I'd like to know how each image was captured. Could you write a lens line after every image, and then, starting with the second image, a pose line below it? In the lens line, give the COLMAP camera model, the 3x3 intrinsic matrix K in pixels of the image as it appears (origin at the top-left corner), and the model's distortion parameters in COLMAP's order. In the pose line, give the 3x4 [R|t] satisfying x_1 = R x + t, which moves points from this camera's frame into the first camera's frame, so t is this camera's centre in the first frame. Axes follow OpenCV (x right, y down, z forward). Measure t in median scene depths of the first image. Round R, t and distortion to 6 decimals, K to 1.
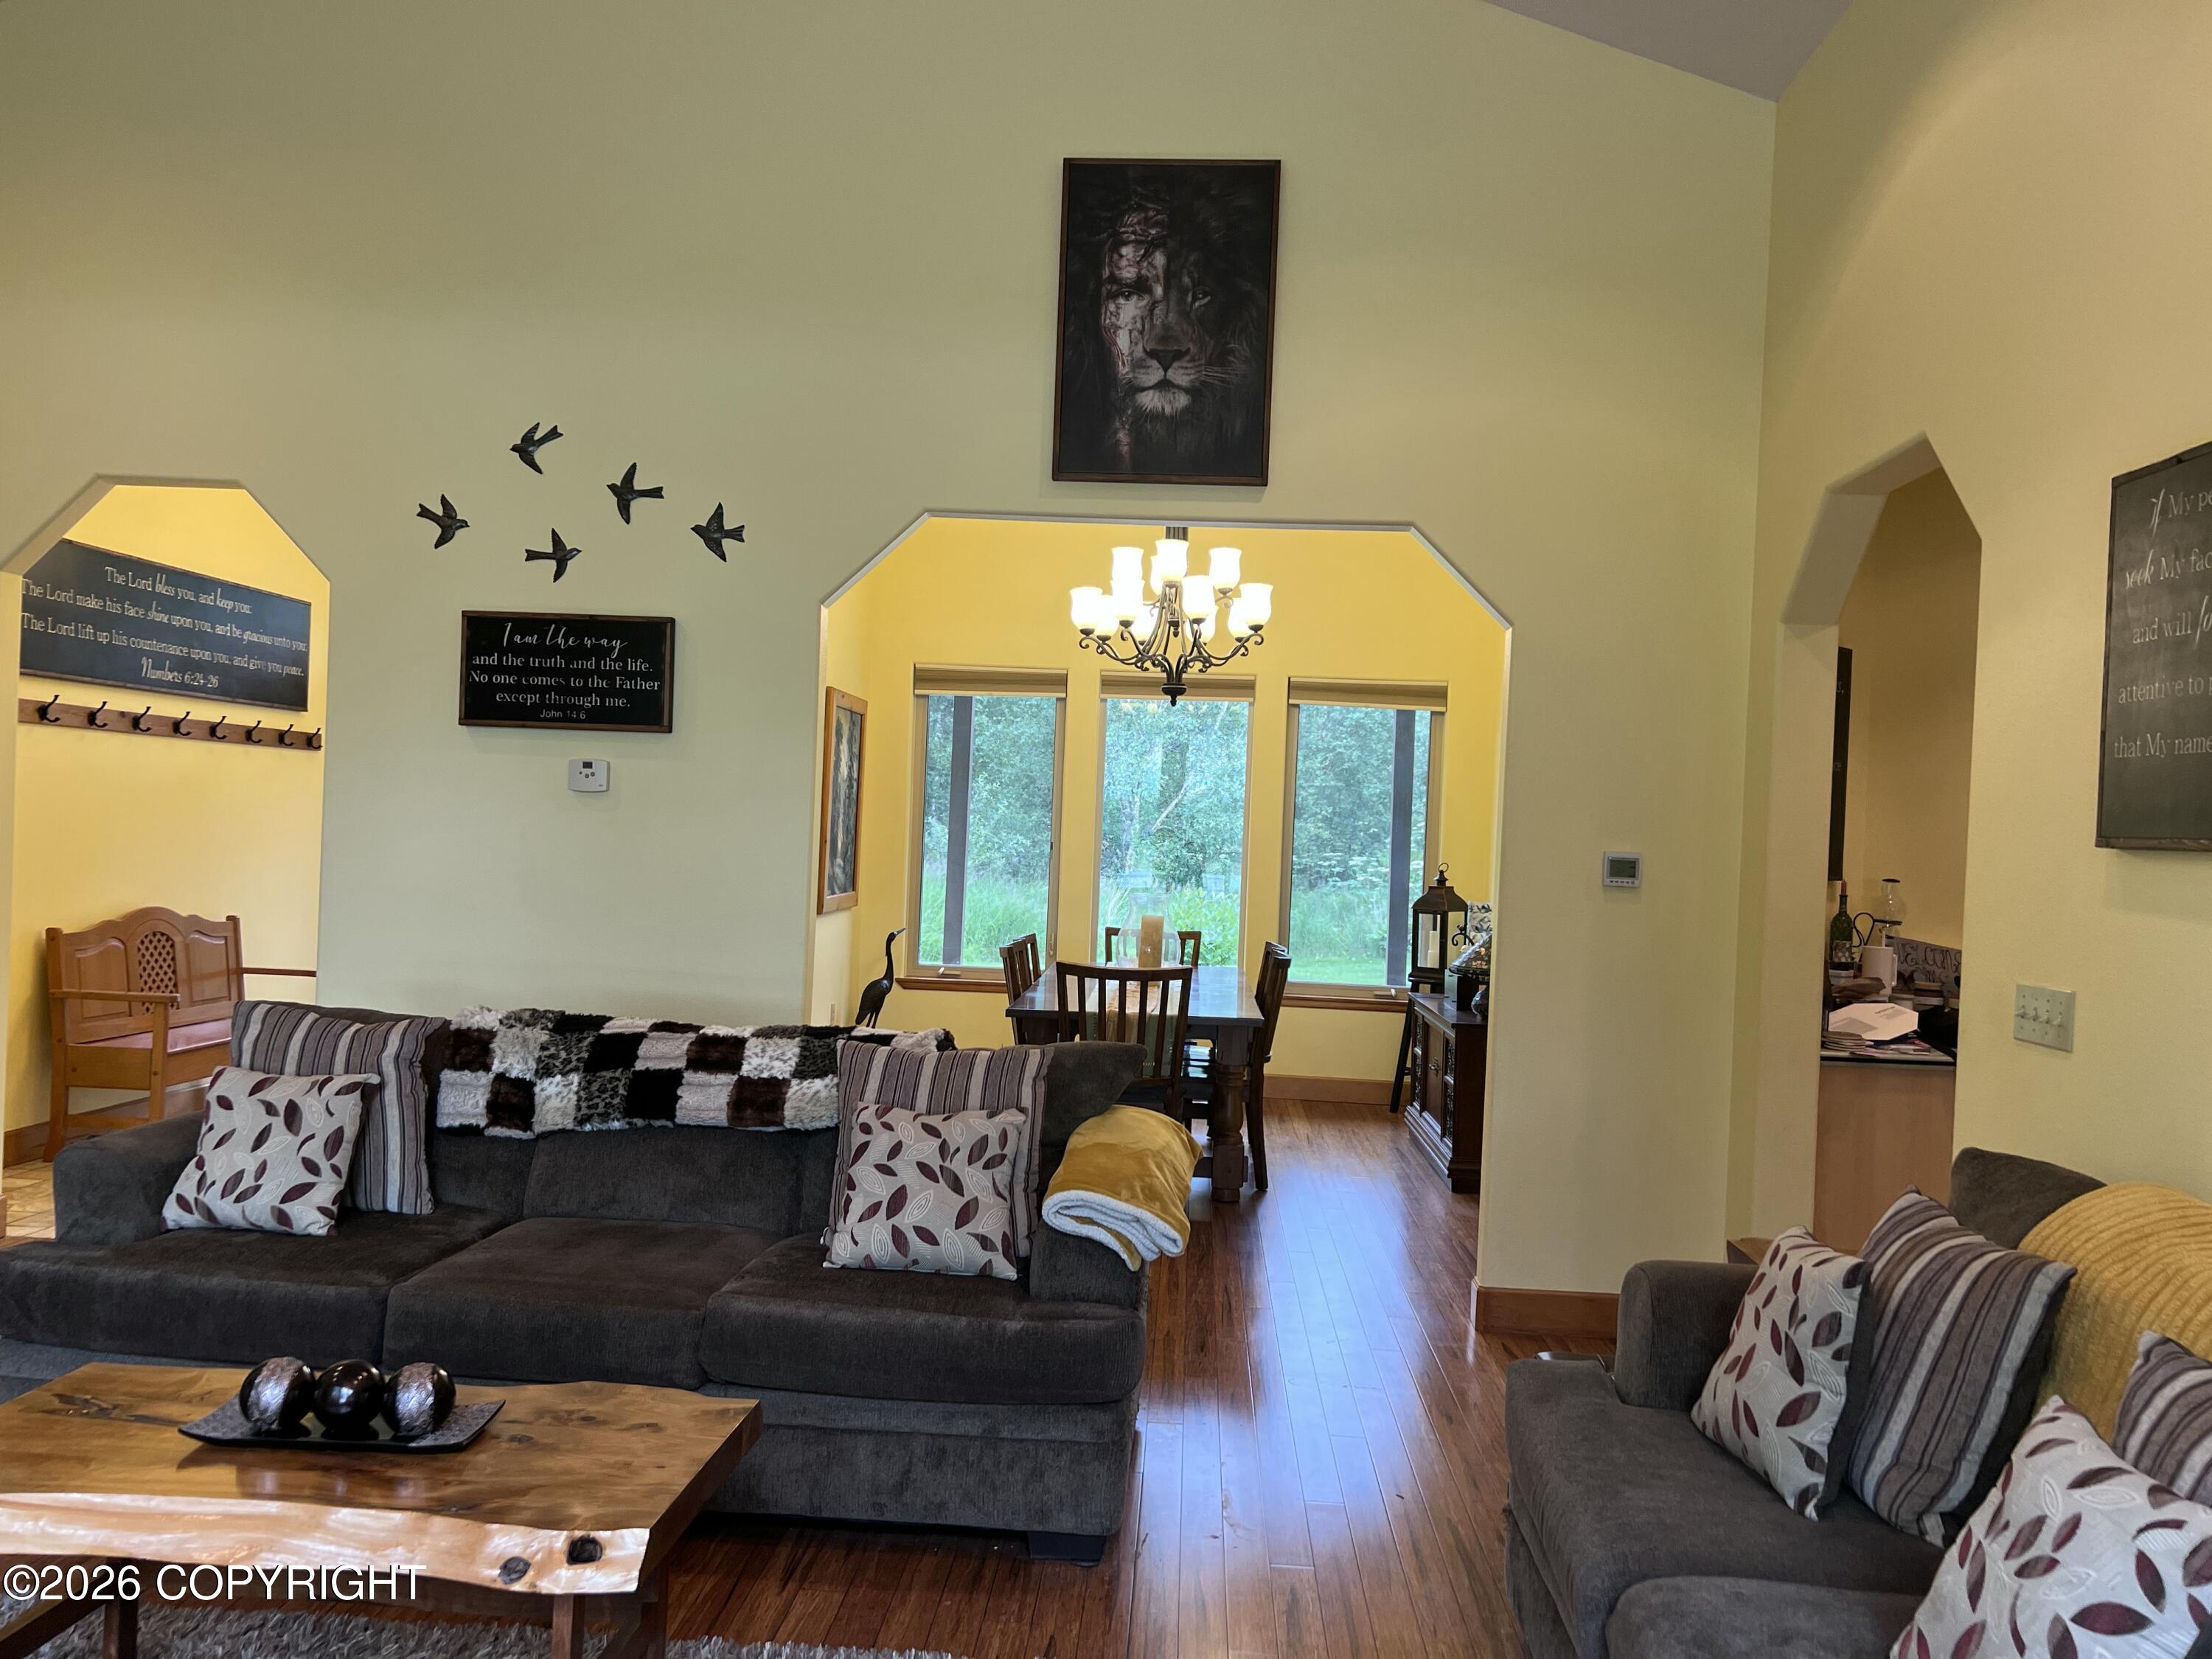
lens RADIAL K [[1667.4, 0, 1091.5], [0, 1667.4, 825.5], [0, 0, 1]] dist [0.001939, -0.004242]
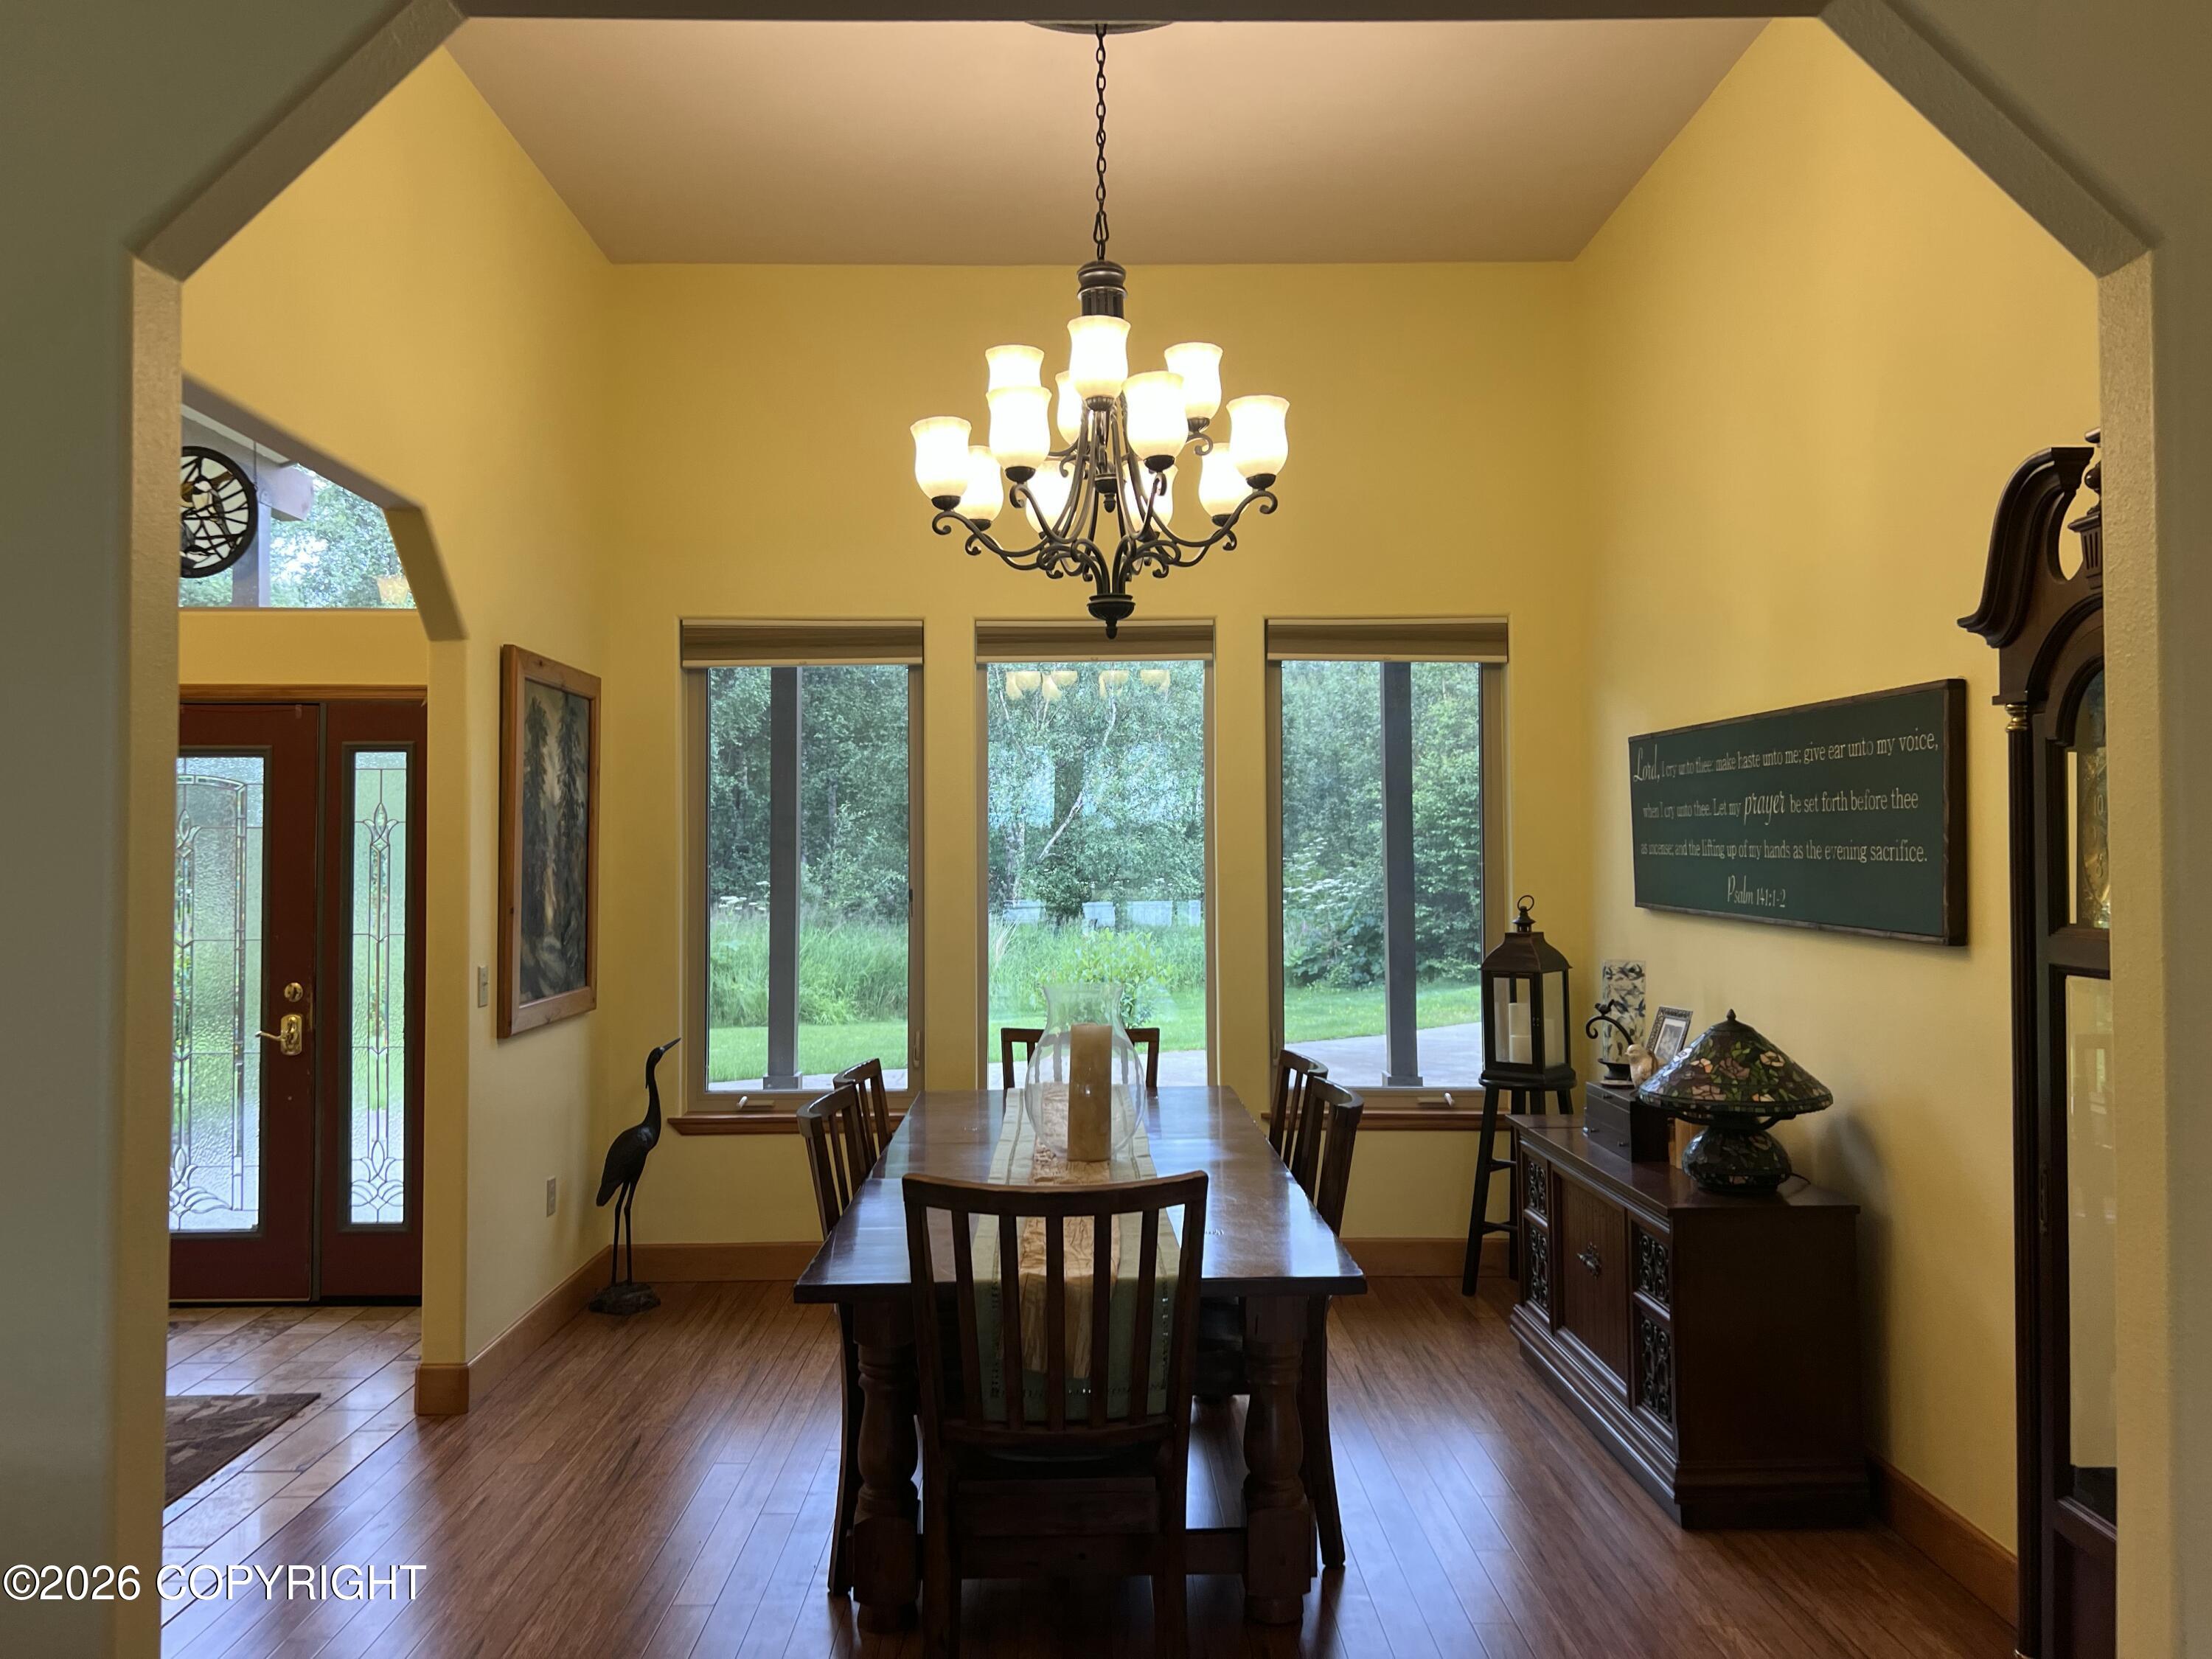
lens RADIAL K [[1667.4, 0, 1091.5], [0, 1667.4, 825.5], [0, 0, 1]] dist [0.001939, -0.004242]
pose [[0.996490, -0.043330, 0.071630, 0.001050], [0.044492, 0.998902, -0.014694, -0.002514], [-0.070914, 0.017830, 0.997323, 0.392985]]
